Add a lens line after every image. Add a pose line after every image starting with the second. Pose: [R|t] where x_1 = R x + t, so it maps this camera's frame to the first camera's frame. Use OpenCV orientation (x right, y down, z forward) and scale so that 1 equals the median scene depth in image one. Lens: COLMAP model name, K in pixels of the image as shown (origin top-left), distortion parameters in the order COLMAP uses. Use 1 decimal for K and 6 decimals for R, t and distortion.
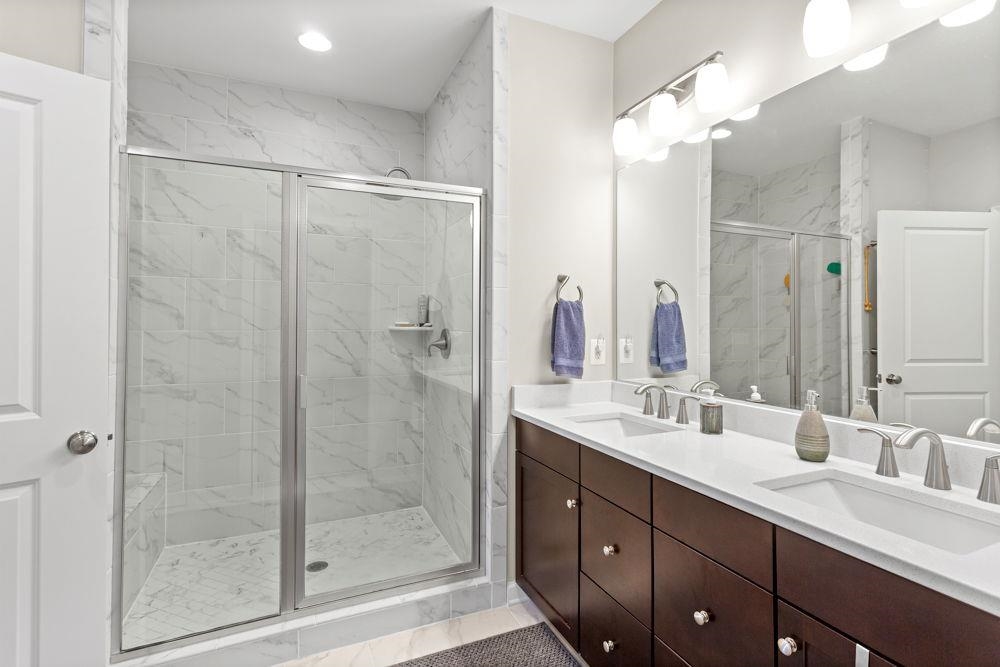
lens RADIAL K [[478.9, 0, 500.6], [0, 478.9, 316.1], [0, 0, 1]] dist [0.002835, 0.000421]
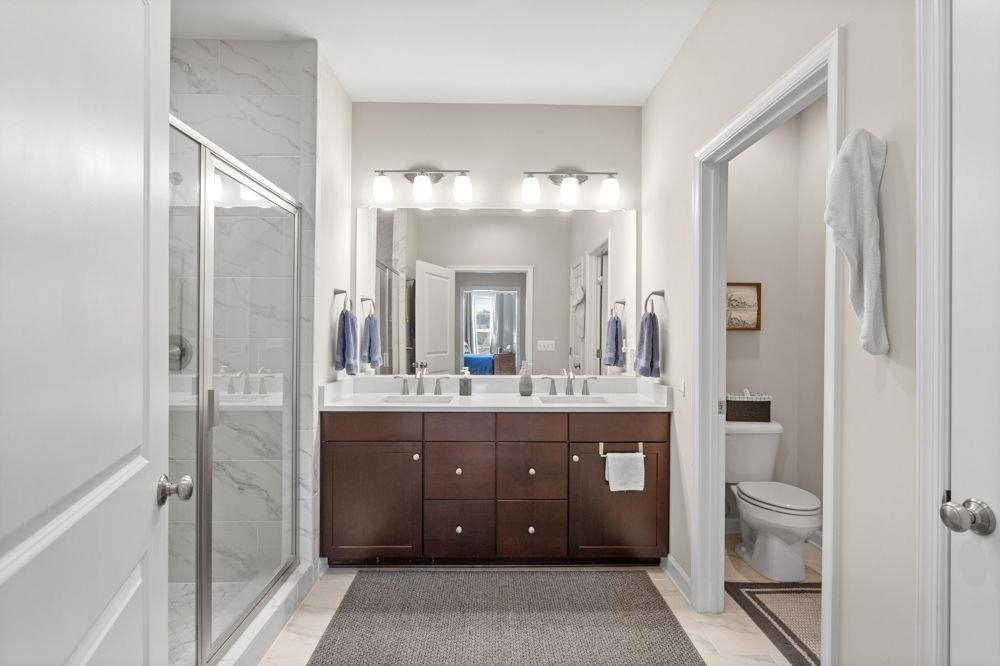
lens RADIAL K [[482.4, 0, 503.5], [0, 482.4, 330.5], [0, 0, 1]] dist [0.002110, 0.000237]
pose [[0.381472, 0.007155, 0.924353, -0.954200], [-0.024856, 0.999688, 0.002520, 0.003269], [-0.924046, -0.023937, 0.381531, 0.191094]]
